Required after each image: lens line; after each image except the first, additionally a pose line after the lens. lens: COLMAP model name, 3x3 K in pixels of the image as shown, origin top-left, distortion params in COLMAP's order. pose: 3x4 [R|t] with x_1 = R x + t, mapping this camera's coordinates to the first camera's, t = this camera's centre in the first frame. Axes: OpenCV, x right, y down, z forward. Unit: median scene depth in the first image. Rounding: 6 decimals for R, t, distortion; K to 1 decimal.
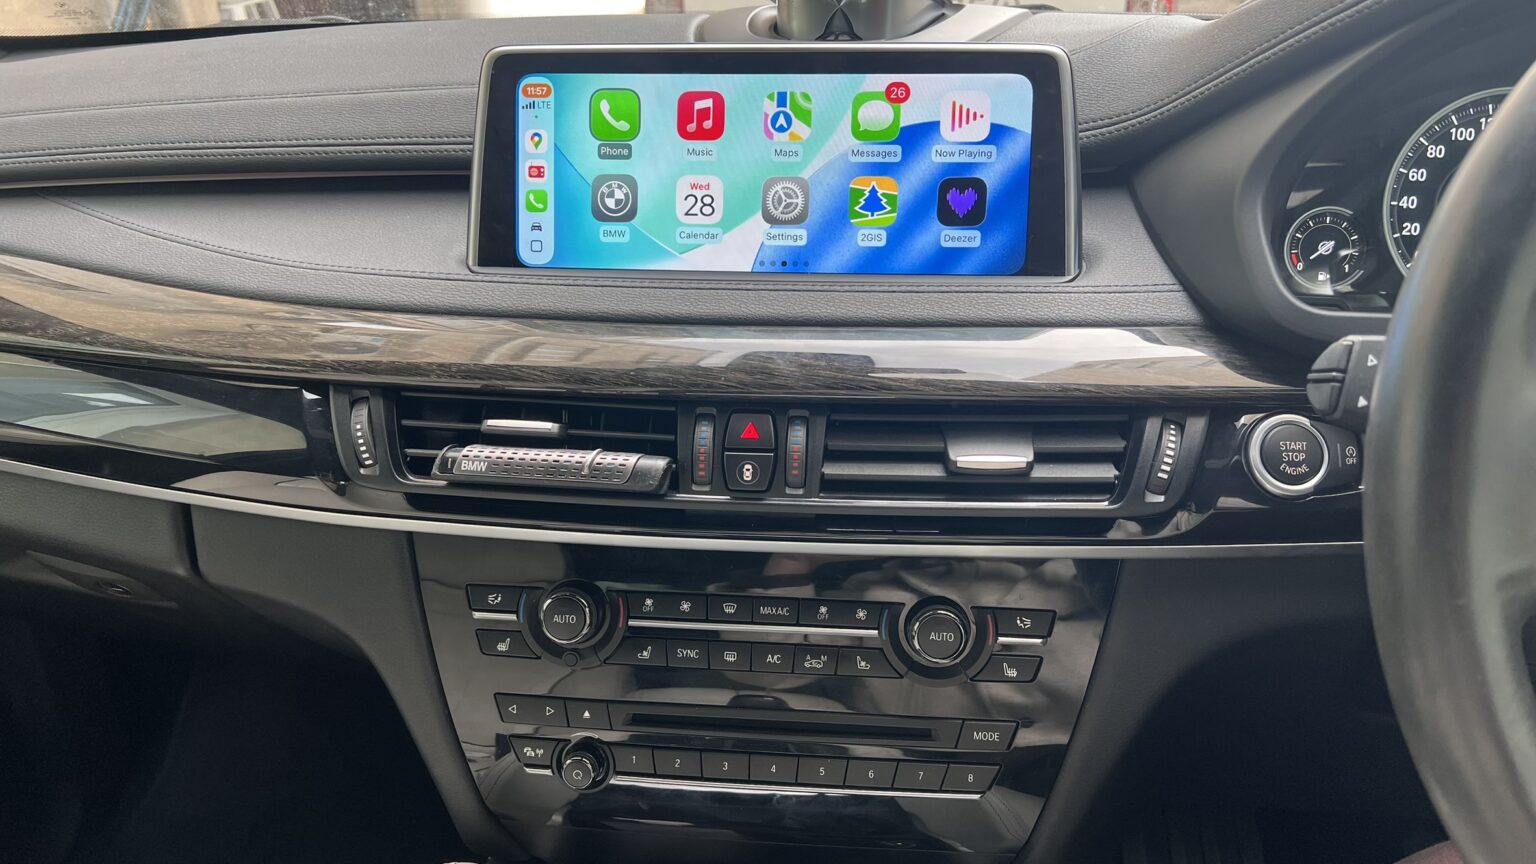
lens RADIAL K [[1166.2, 0, 764.5], [0, 1166.2, 441.2], [0, 0, 1]] dist [0.058832, -0.076547]
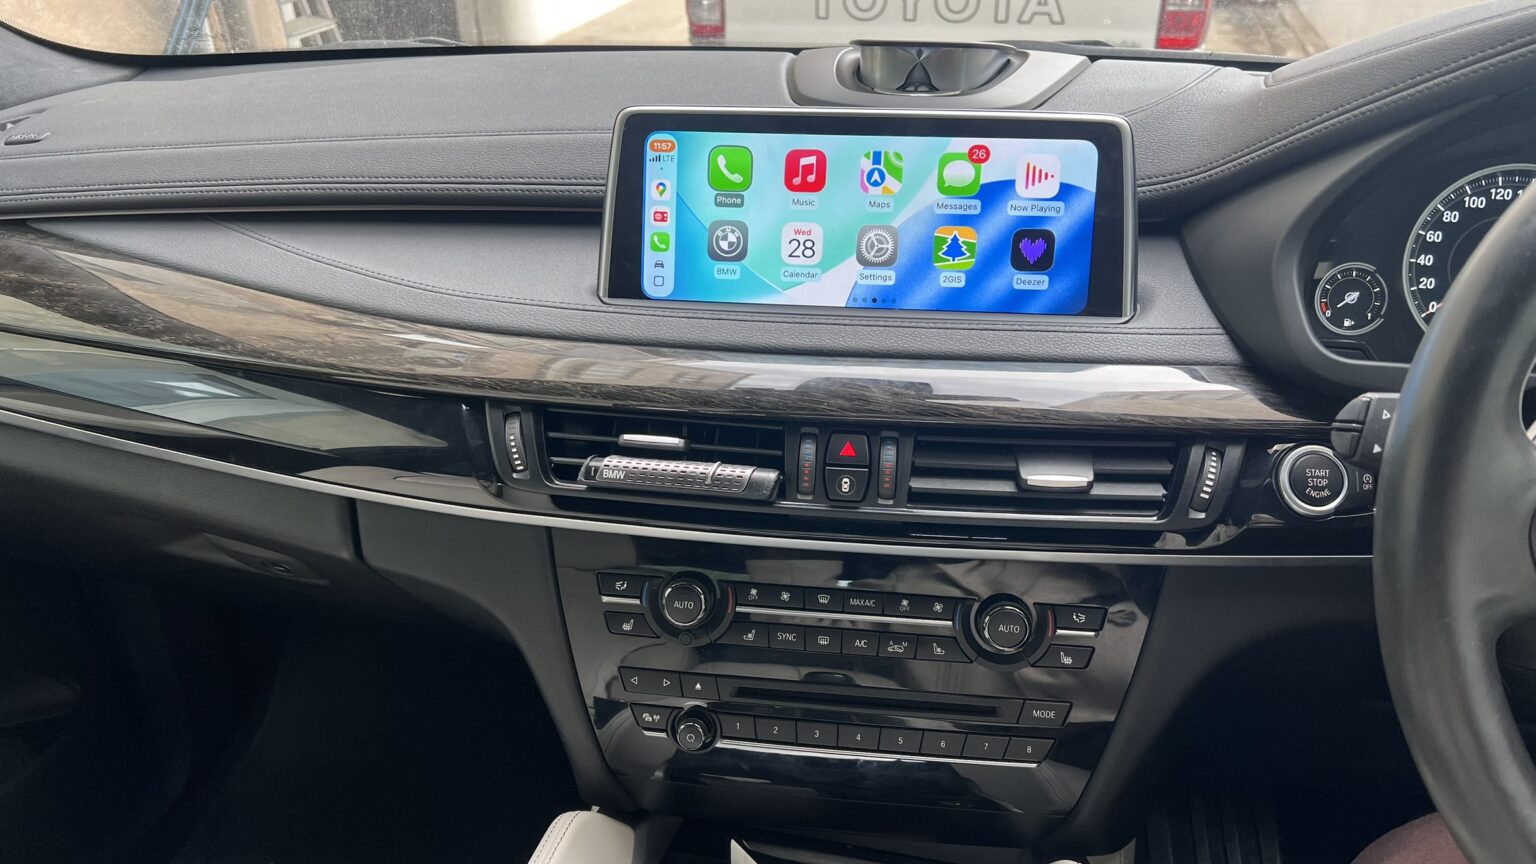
lens RADIAL K [[1166.2, 0, 761.2], [0, 1166.2, 441.0], [0, 0, 1]] dist [0.058832, -0.076547]
pose [[0.999654, 0.019642, -0.017483, -0.073645], [-0.019219, 0.999527, 0.024025, -0.040272], [0.017947, -0.023680, 0.999558, -0.156615]]
